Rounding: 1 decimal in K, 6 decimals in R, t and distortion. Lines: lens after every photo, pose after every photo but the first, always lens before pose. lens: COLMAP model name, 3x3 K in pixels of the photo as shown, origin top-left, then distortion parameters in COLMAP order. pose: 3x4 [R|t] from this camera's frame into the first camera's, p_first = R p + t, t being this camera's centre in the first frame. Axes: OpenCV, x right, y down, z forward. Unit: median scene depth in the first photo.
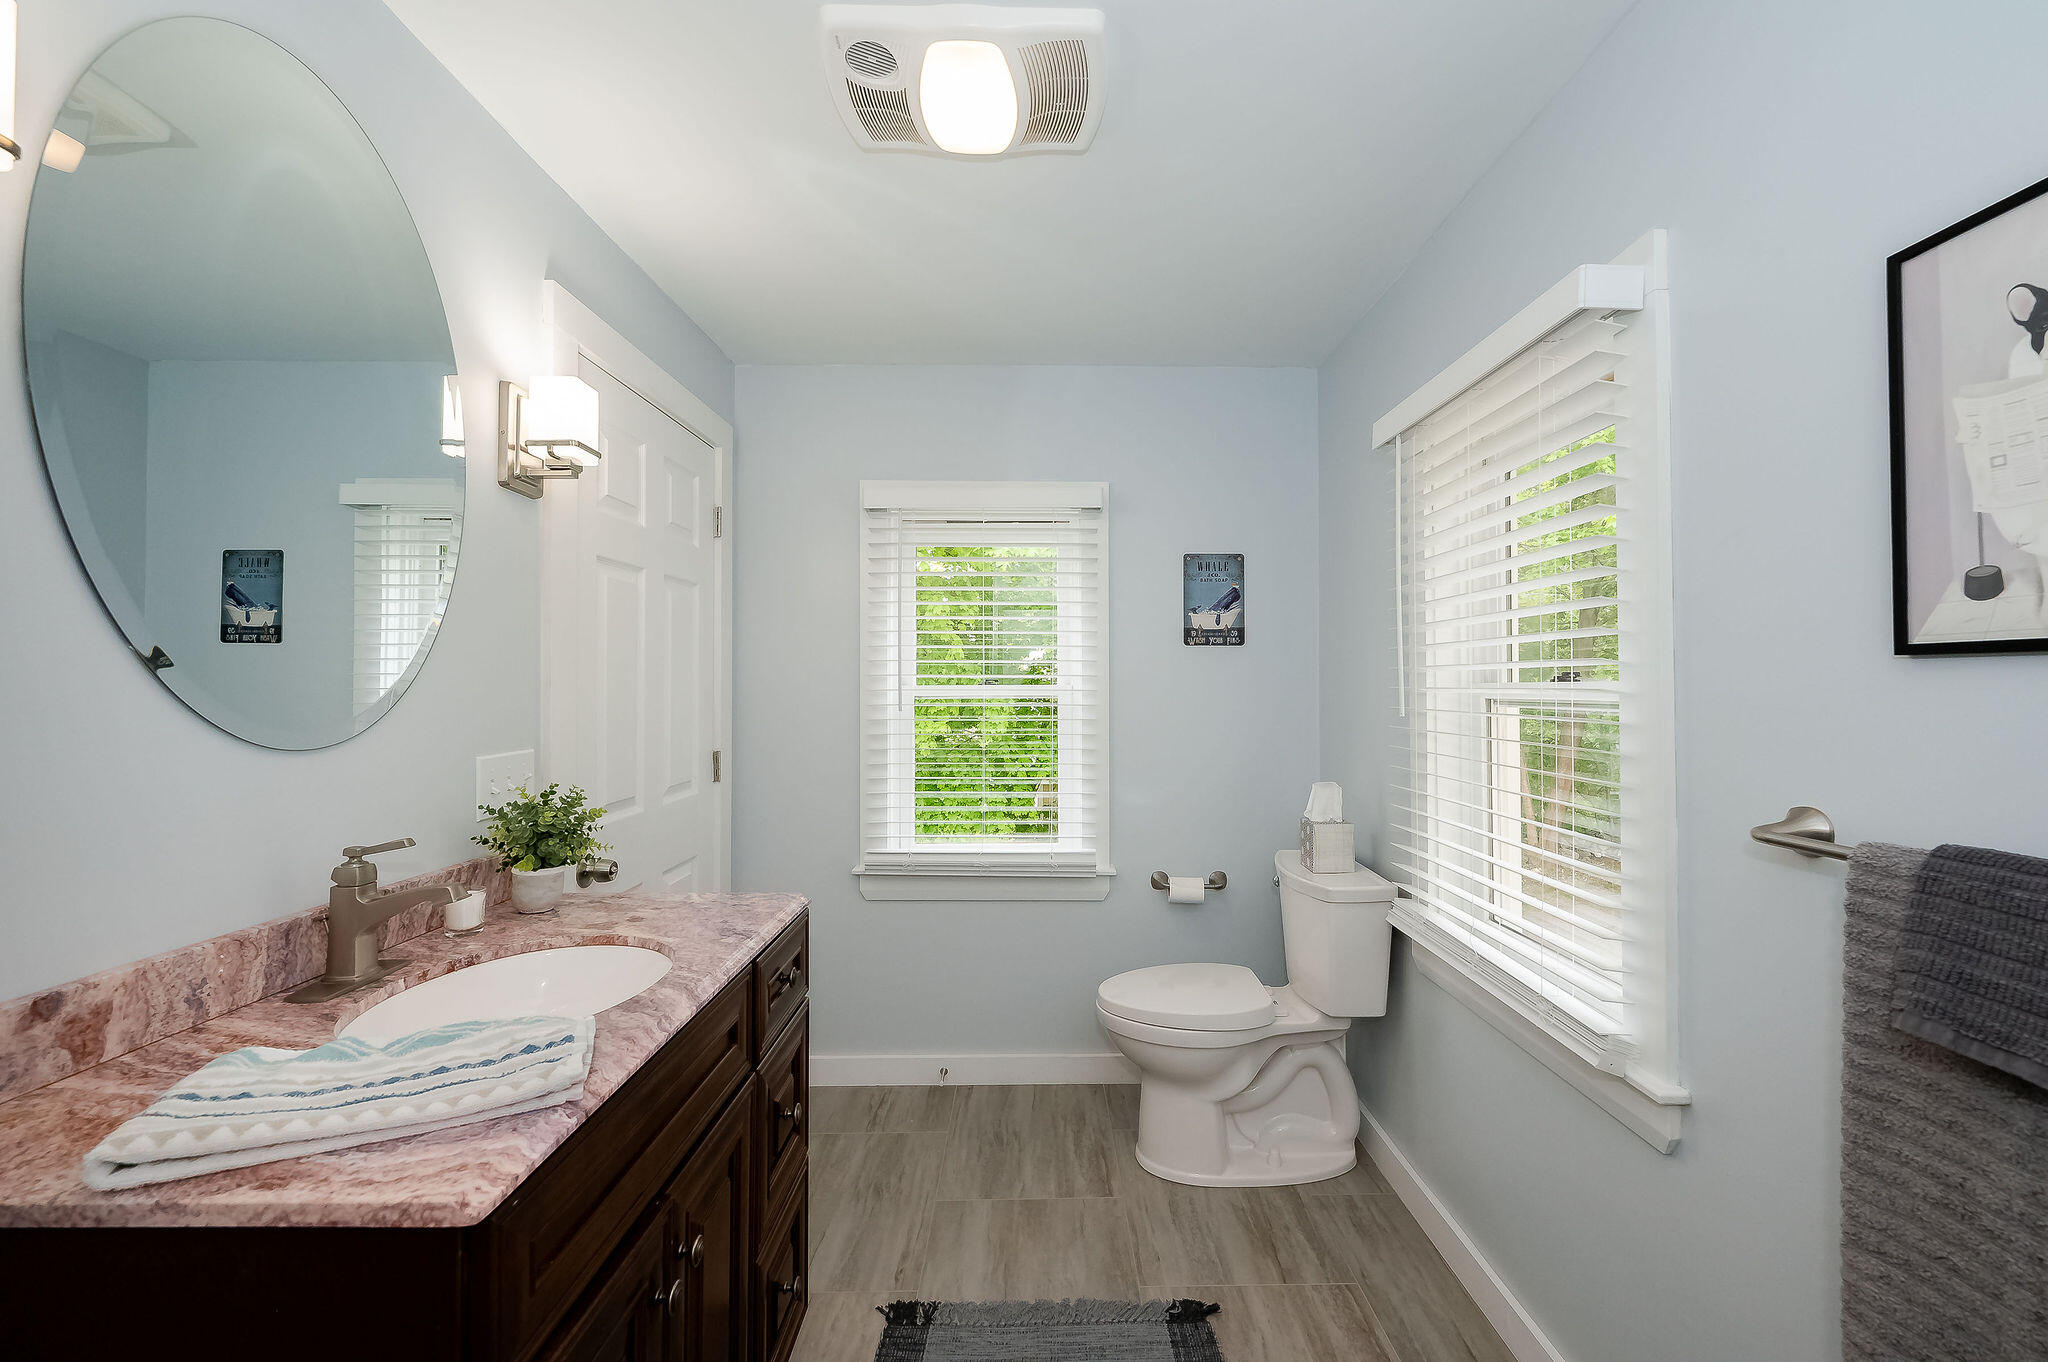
lens RADIAL K [[826.6, 0, 1024.4], [0, 826.6, 673.8], [0, 0, 1]] dist [0.001206, 0.000138]
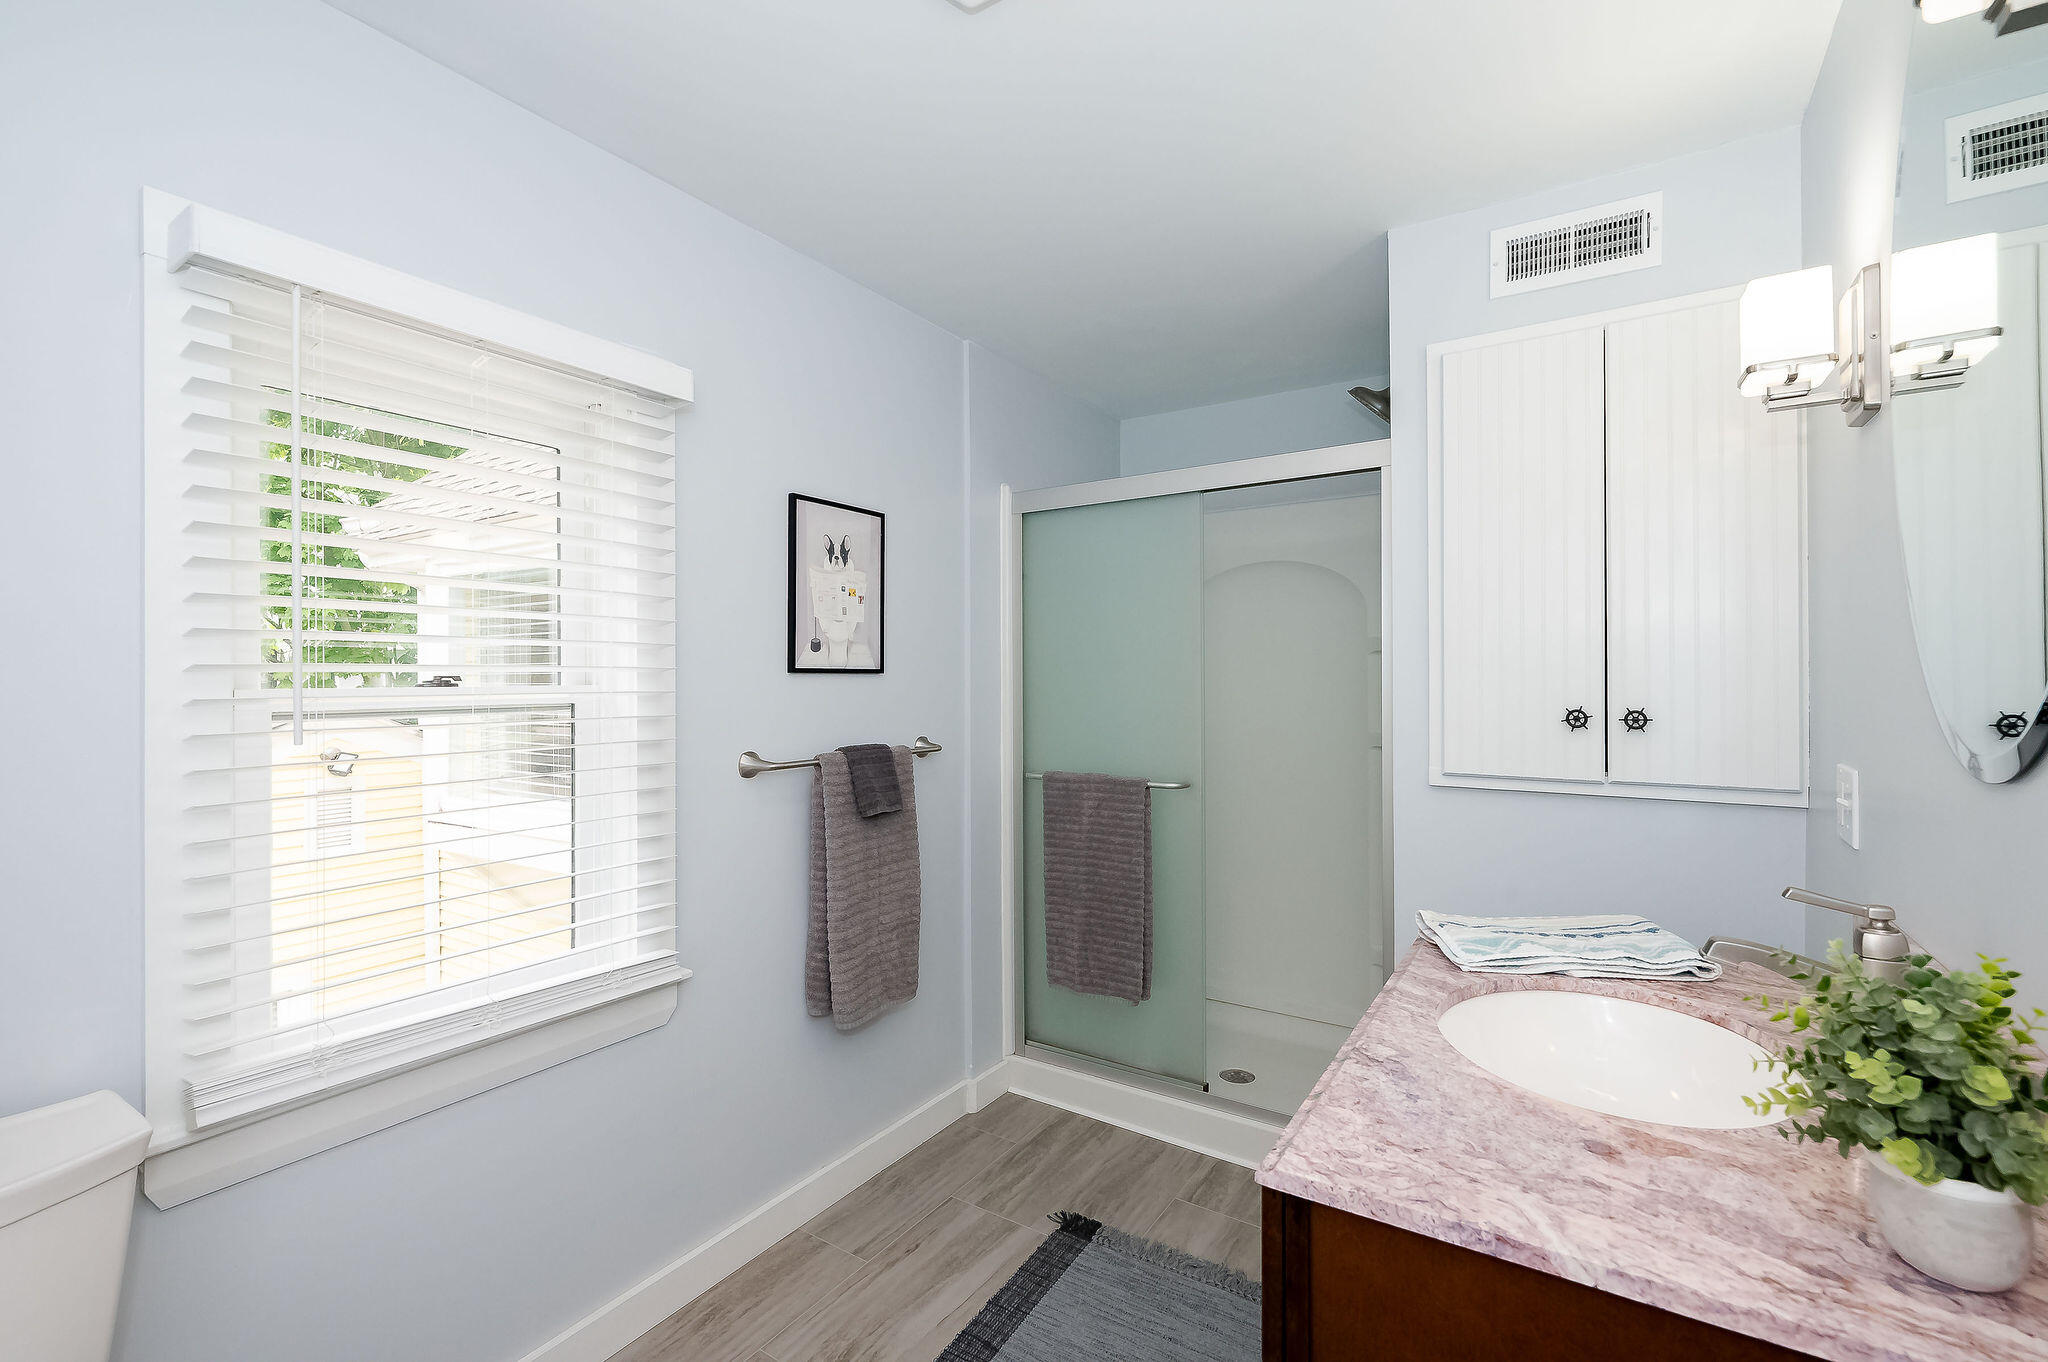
lens RADIAL K [[892.9, 0, 1027.6], [0, 892.9, 676.0], [0, 0, 1]] dist [0.000640, 0.000215]
pose [[-0.850053, 0.003199, 0.526687, -0.703681], [-0.004672, 0.999896, -0.013614, 0.014422], [-0.526676, -0.014034, -0.849950, 2.554428]]
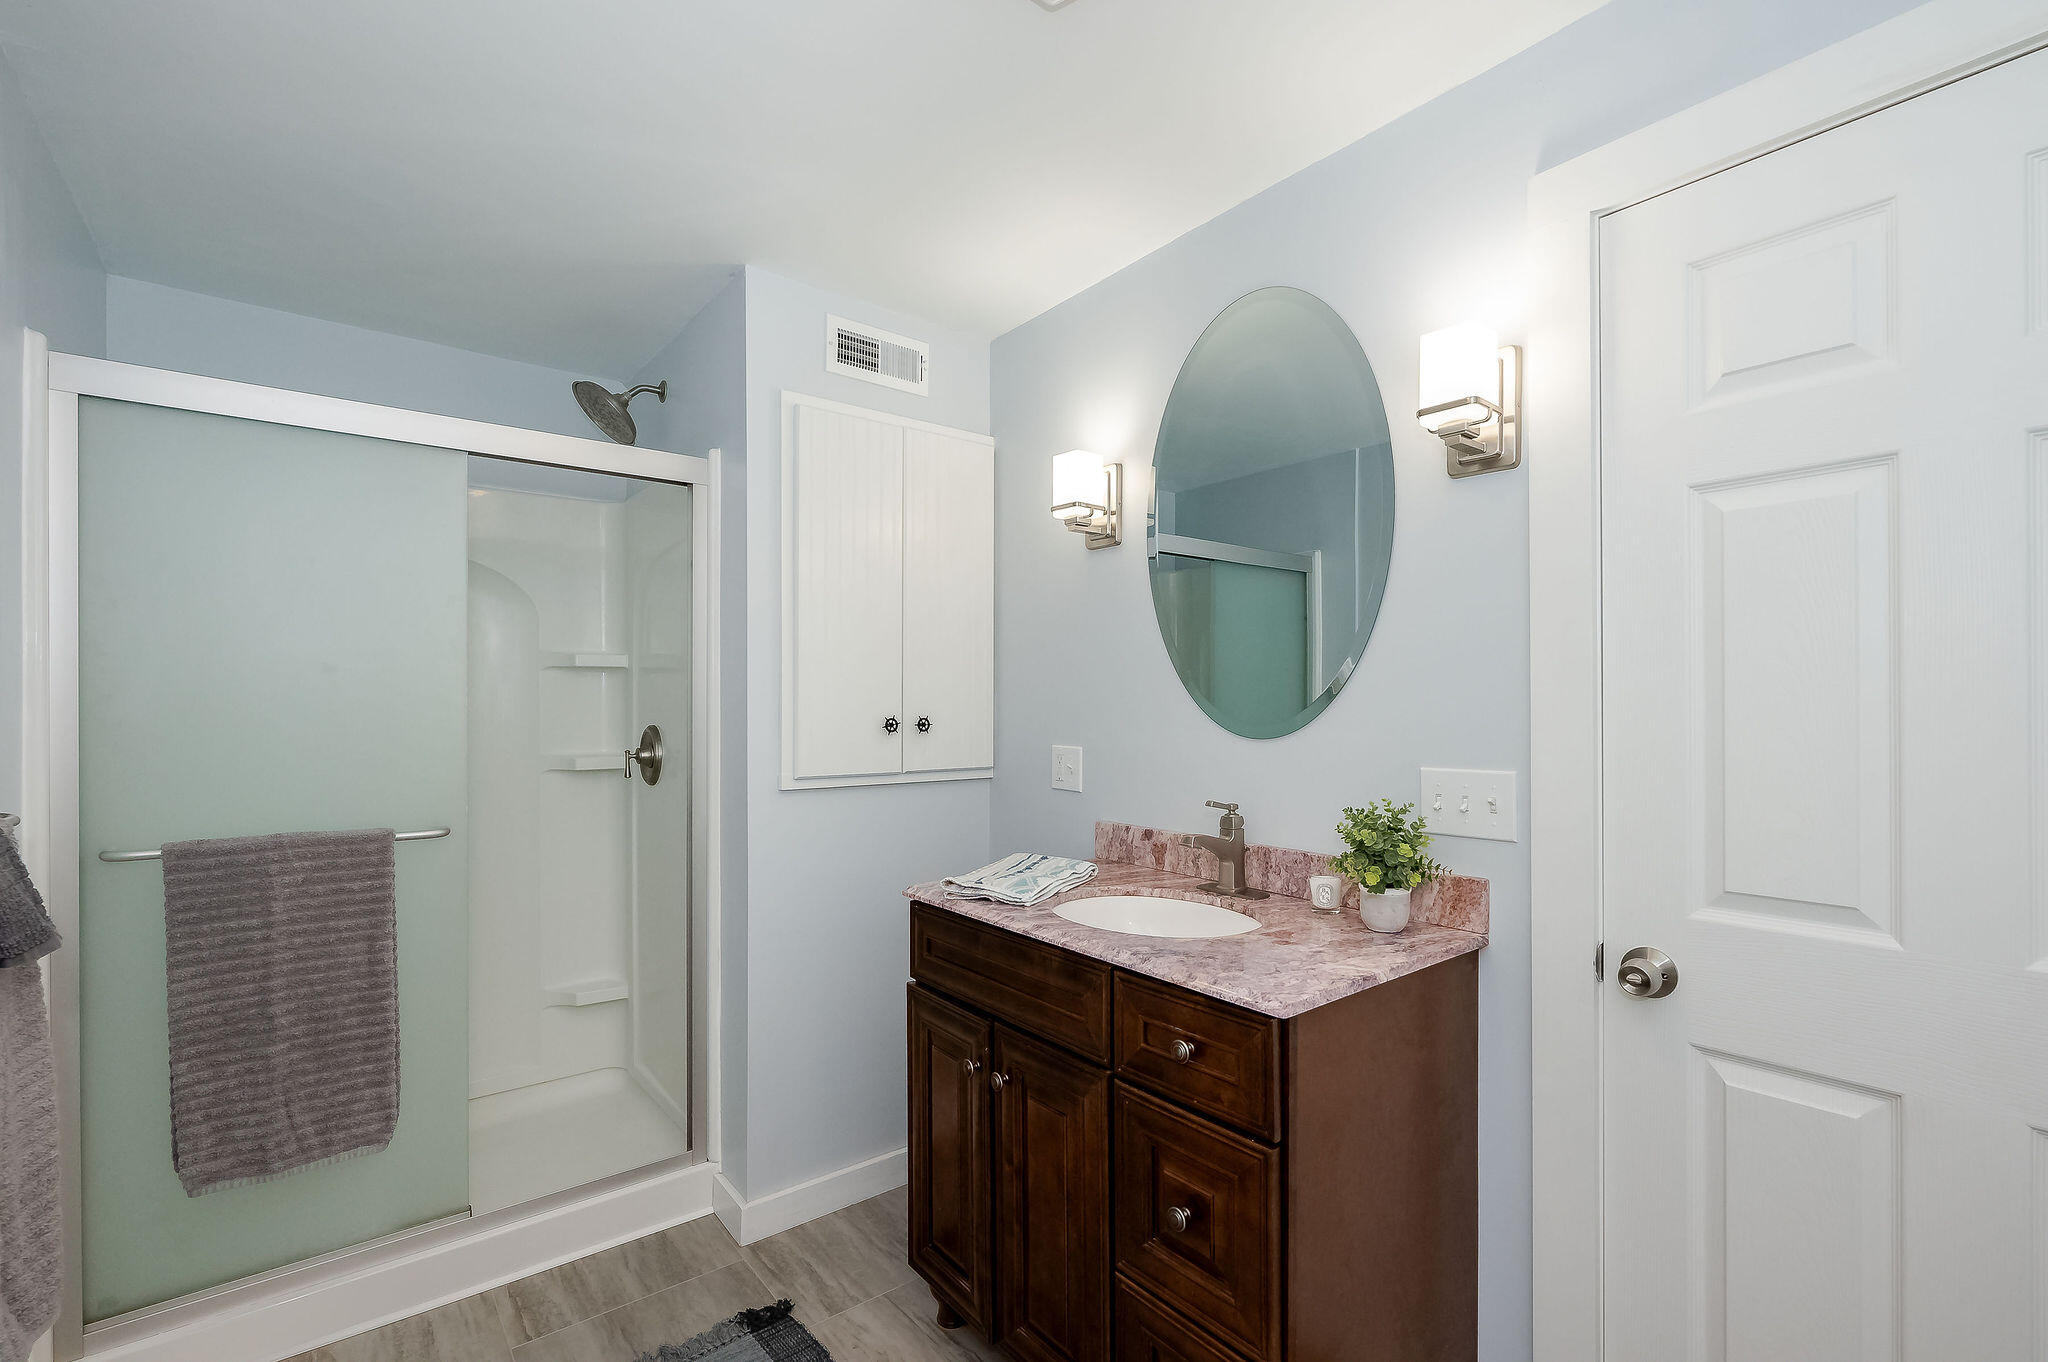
lens RADIAL K [[892.9, 0, 1043.9], [0, 892.9, 702.4], [0, 0, 1]] dist [0.000640, 0.000215]
pose [[-0.771655, -0.001506, -0.636039, 0.605704], [0.008523, 0.999883, -0.012707, 0.047470], [0.635984, -0.015226, -0.771552, 2.481441]]
